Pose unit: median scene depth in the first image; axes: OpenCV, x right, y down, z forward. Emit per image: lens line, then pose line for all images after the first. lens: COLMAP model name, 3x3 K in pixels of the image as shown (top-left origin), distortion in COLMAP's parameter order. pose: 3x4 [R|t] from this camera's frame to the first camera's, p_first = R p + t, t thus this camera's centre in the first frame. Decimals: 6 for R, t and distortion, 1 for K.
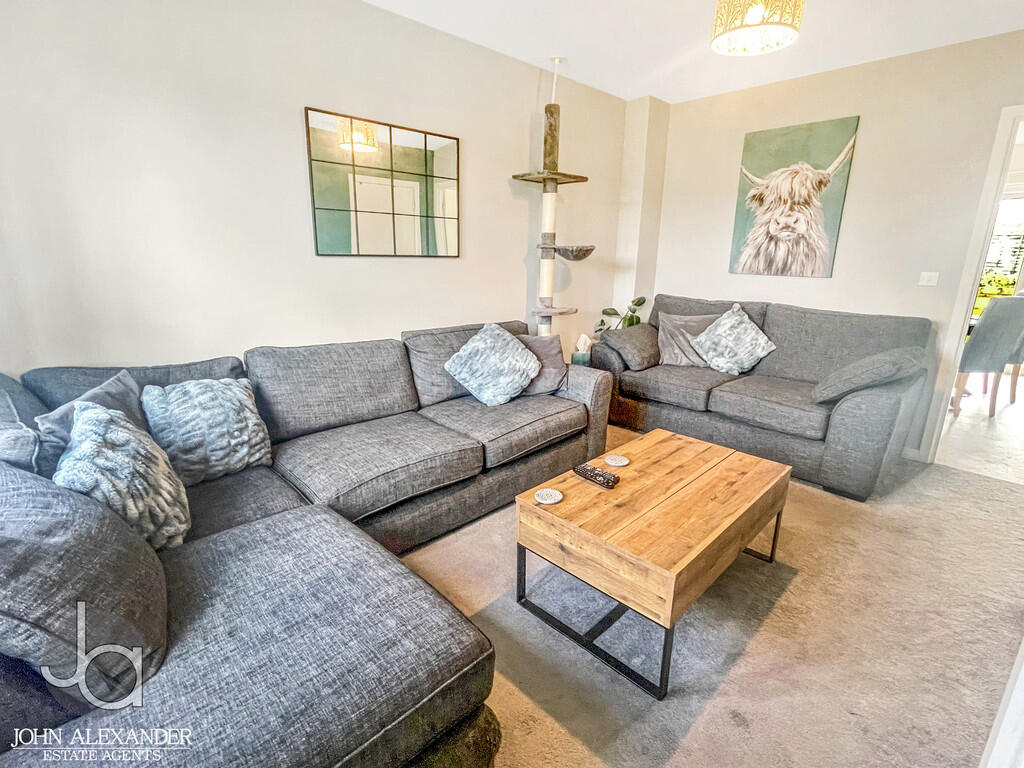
lens RADIAL K [[492.3, 0, 512.0], [0, 492.3, 384.0], [0, 0, 1]] dist [0.004549, 0.000038]
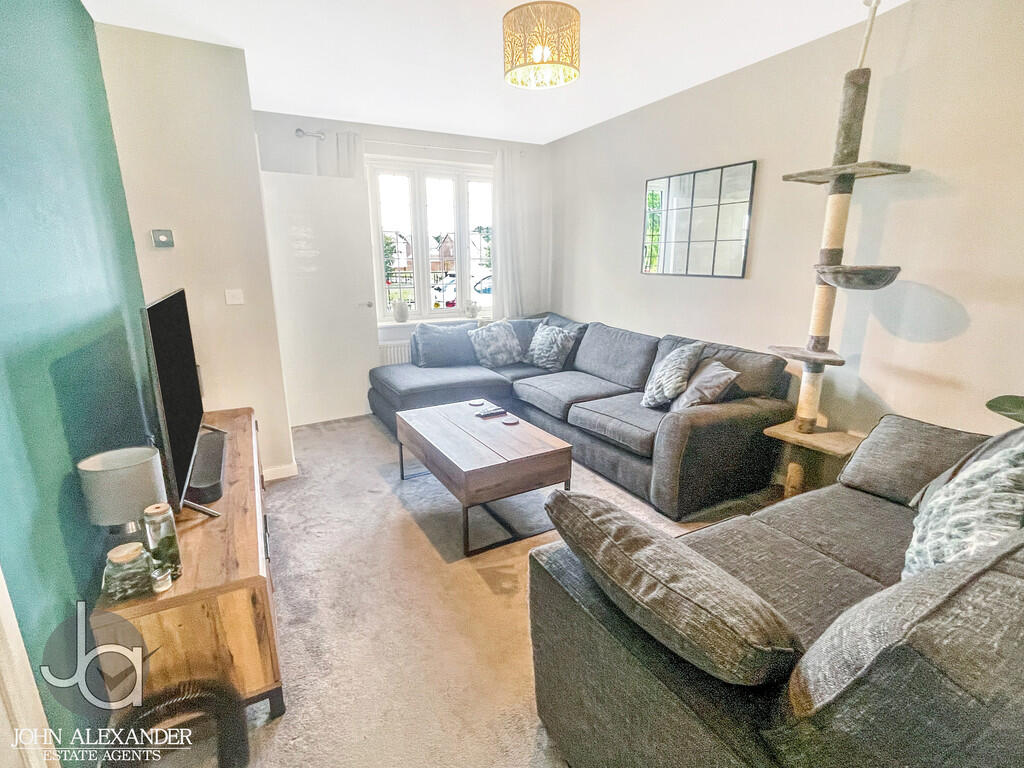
lens RADIAL K [[492.3, 0, 512.0], [0, 492.3, 384.0], [0, 0, 1]] dist [0.004549, 0.000038]
pose [[-0.272122, 0.220165, -0.936737, 1.020842], [-0.249487, 0.924043, 0.289657, -0.236960], [0.929358, 0.312526, -0.196524, 0.845872]]
